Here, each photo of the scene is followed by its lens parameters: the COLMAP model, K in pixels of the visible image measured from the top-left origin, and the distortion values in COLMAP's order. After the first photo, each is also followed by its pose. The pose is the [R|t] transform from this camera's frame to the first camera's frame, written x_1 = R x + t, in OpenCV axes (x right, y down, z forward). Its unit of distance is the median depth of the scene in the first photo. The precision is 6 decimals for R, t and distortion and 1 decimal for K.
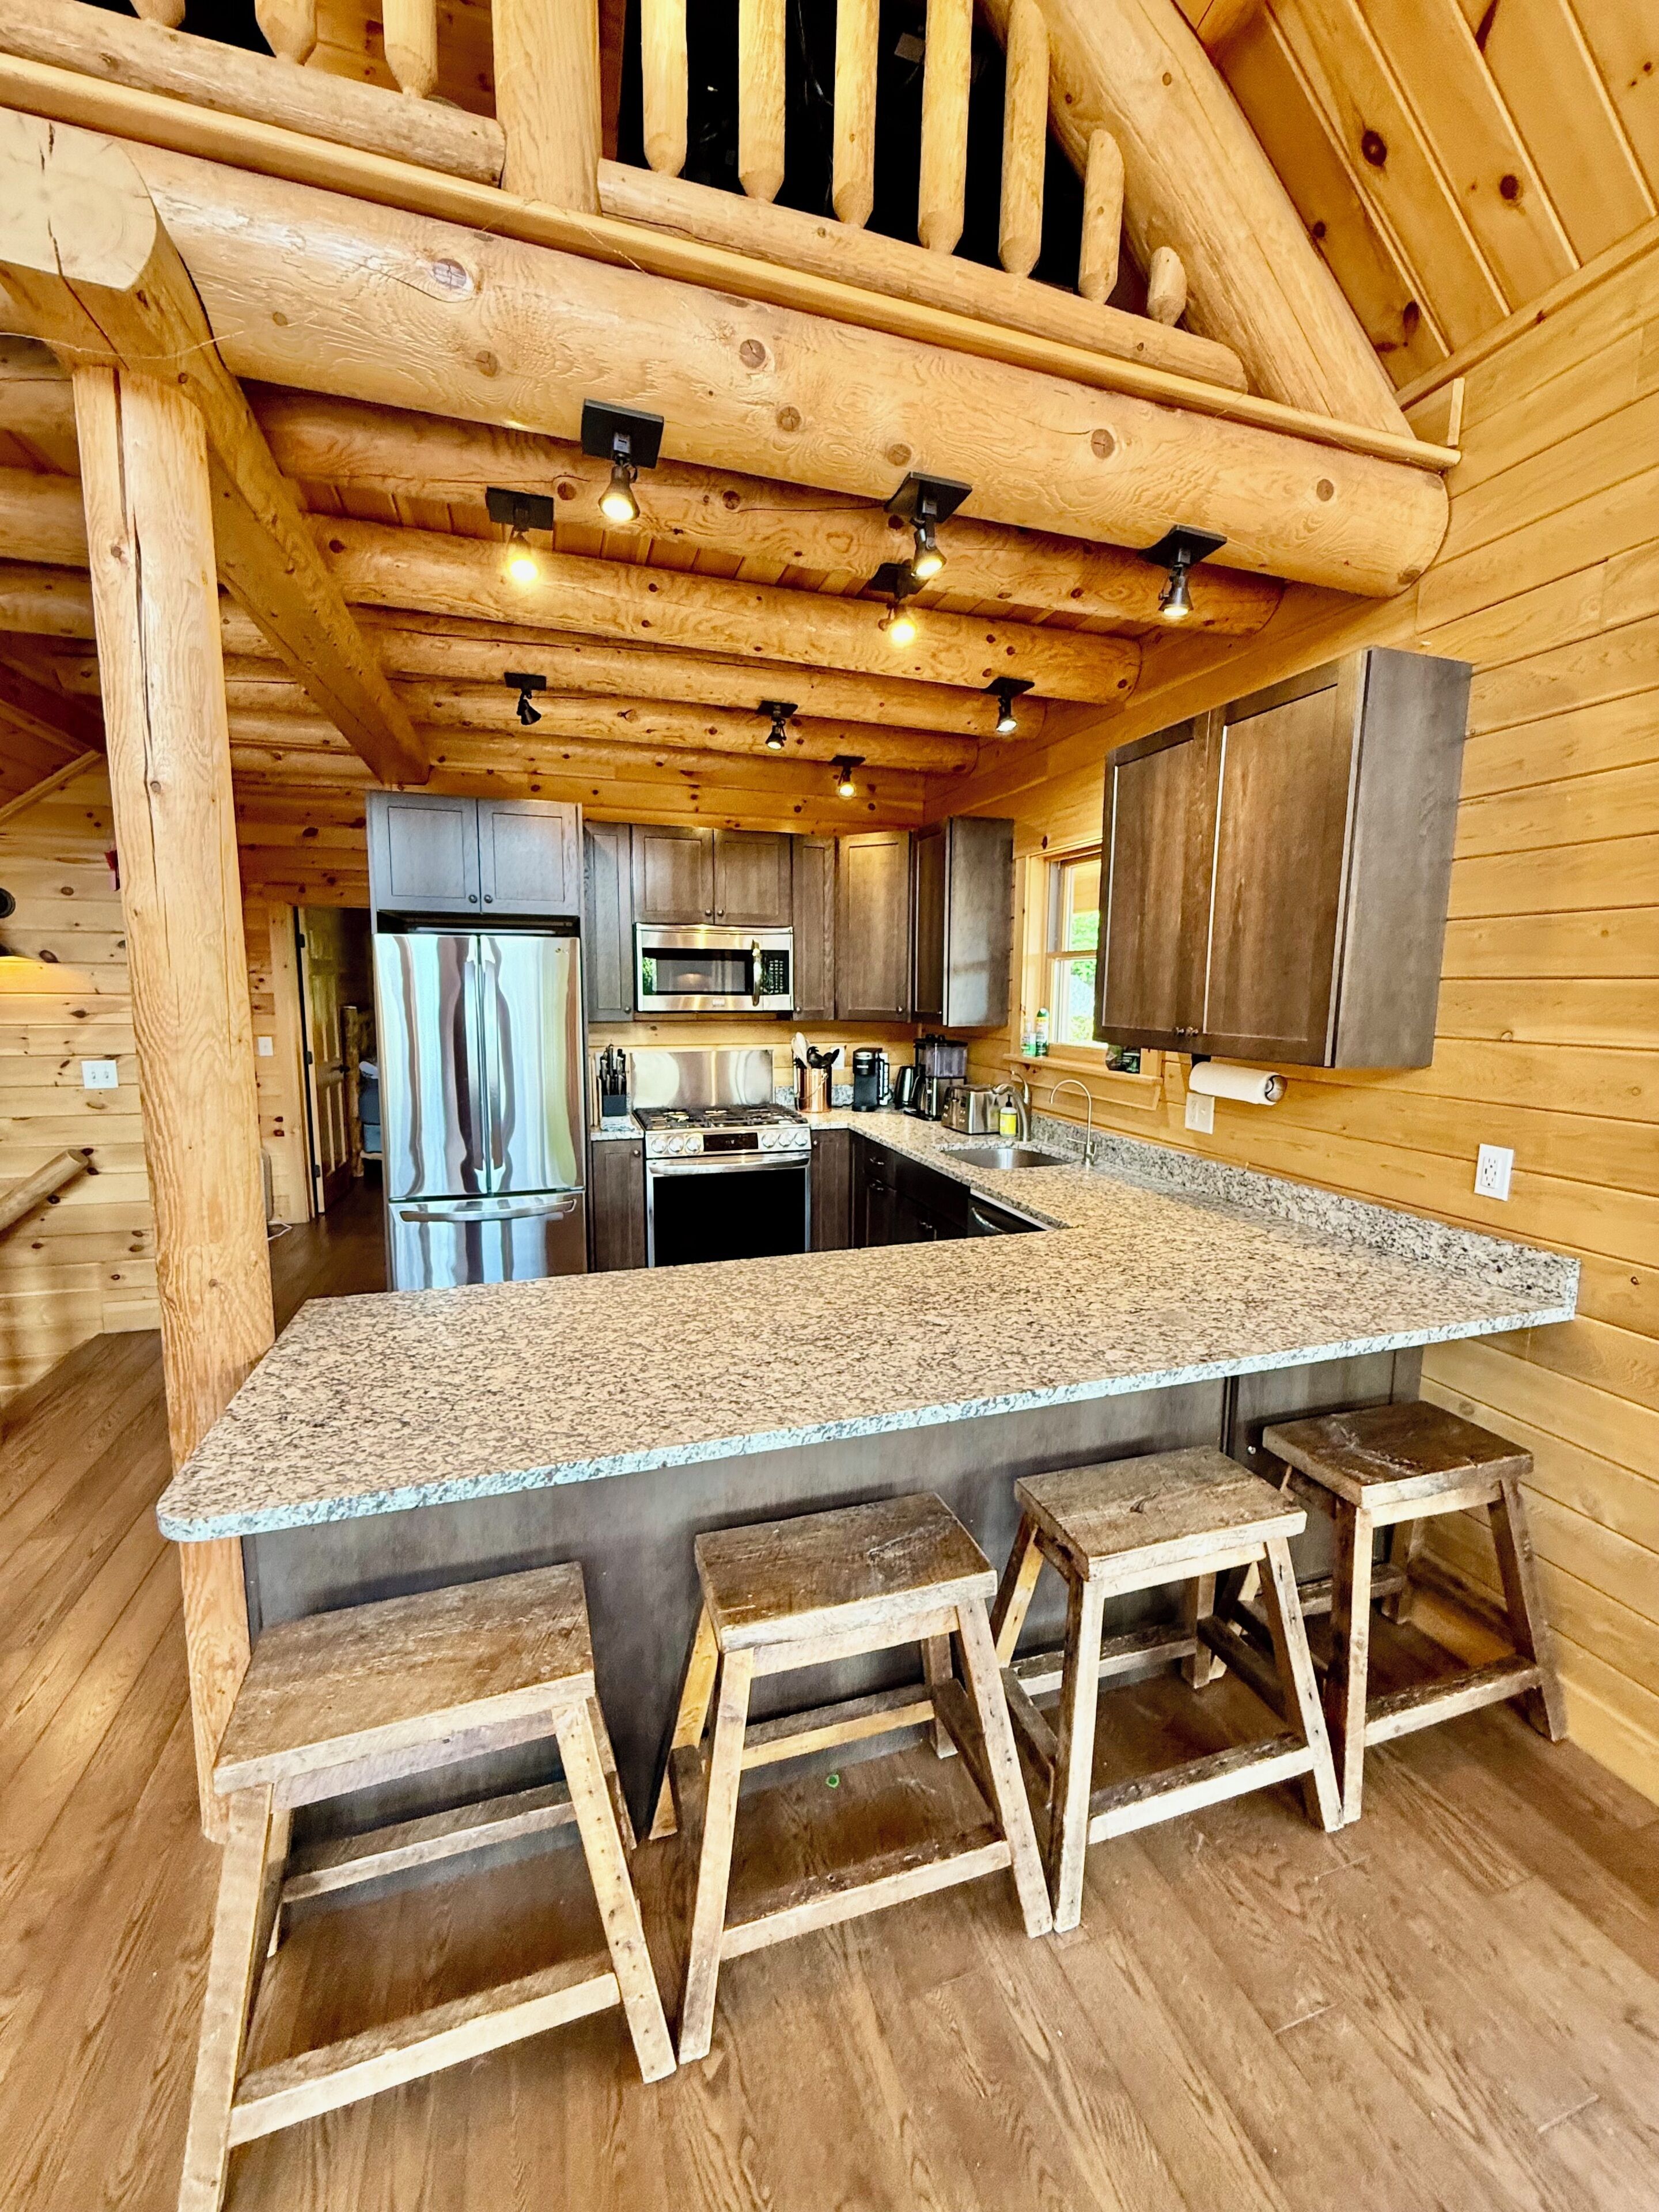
lens RADIAL K [[880.0, 0, 829.3], [0, 880.0, 1100.1], [0, 0, 1]] dist [-0.002398, -0.000221]
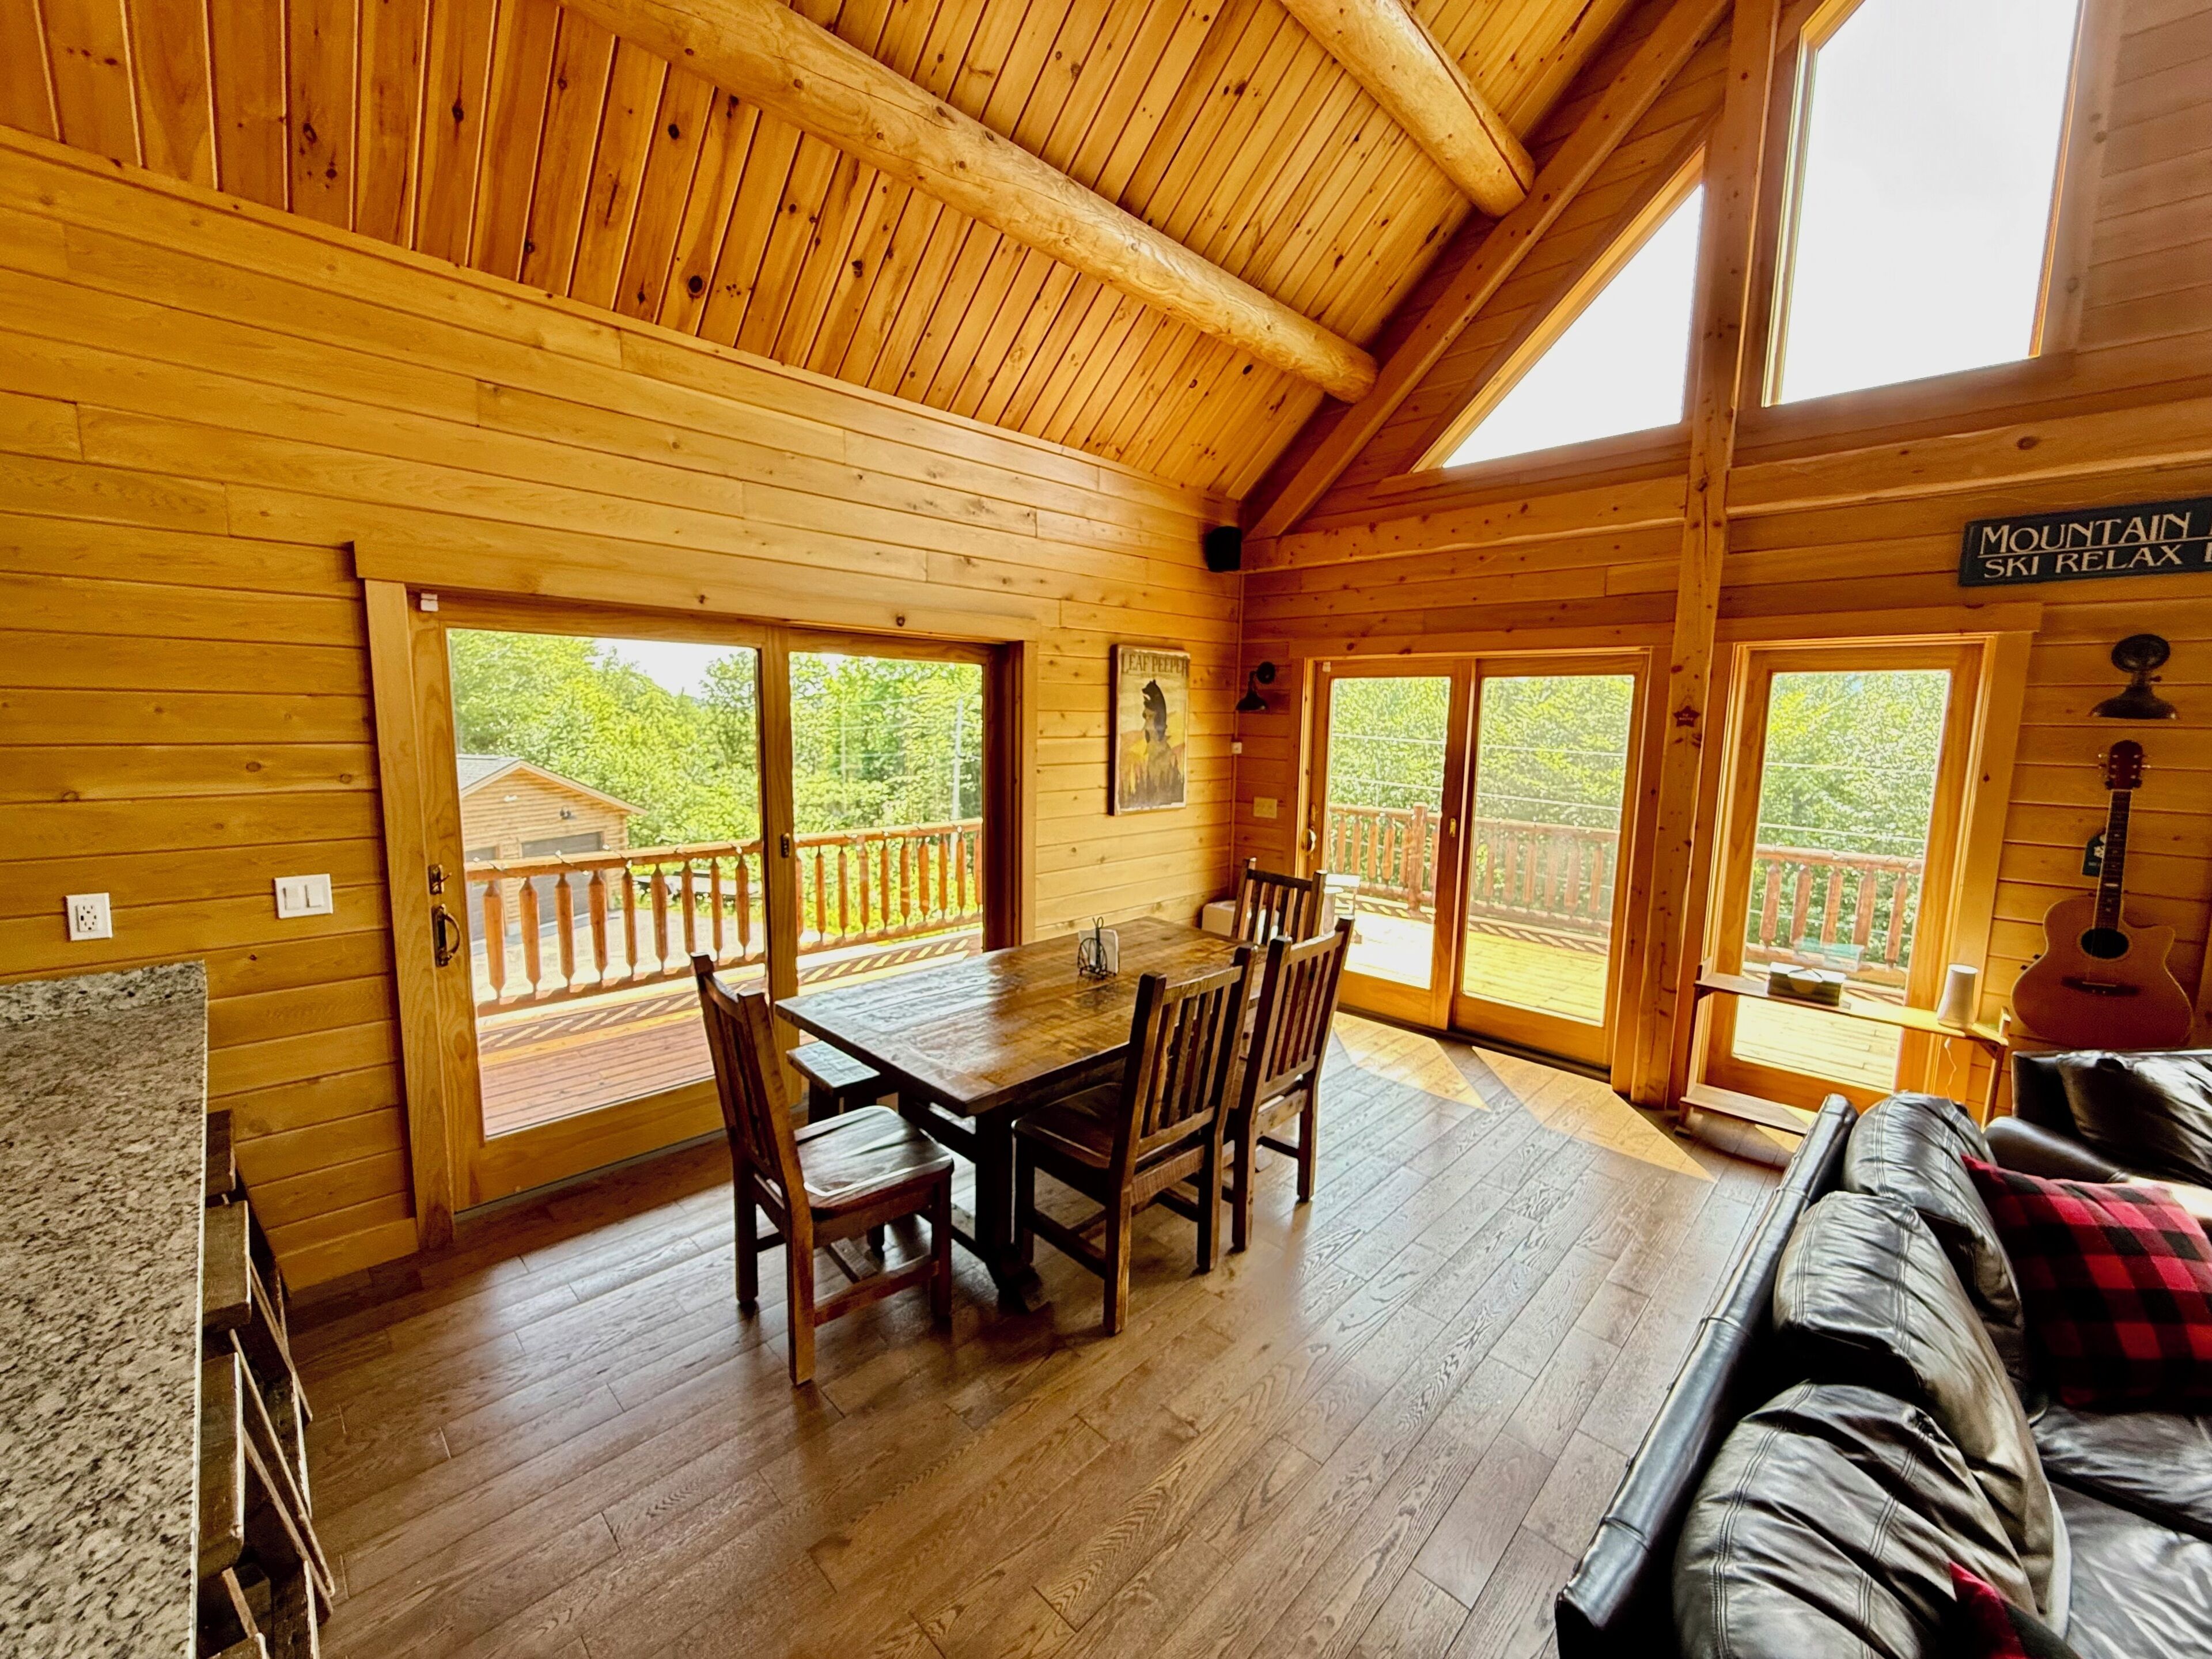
lens RADIAL K [[880.0, 0, 1104.6], [0, 880.0, 826.6], [0, 0, 1]] dist [-0.002398, -0.000221]
pose [[-0.453280, -0.130602, 0.881749, -0.878422], [0.089422, 0.977555, 0.190761, -0.140485], [-0.886871, 0.165316, -0.431428, 0.343353]]
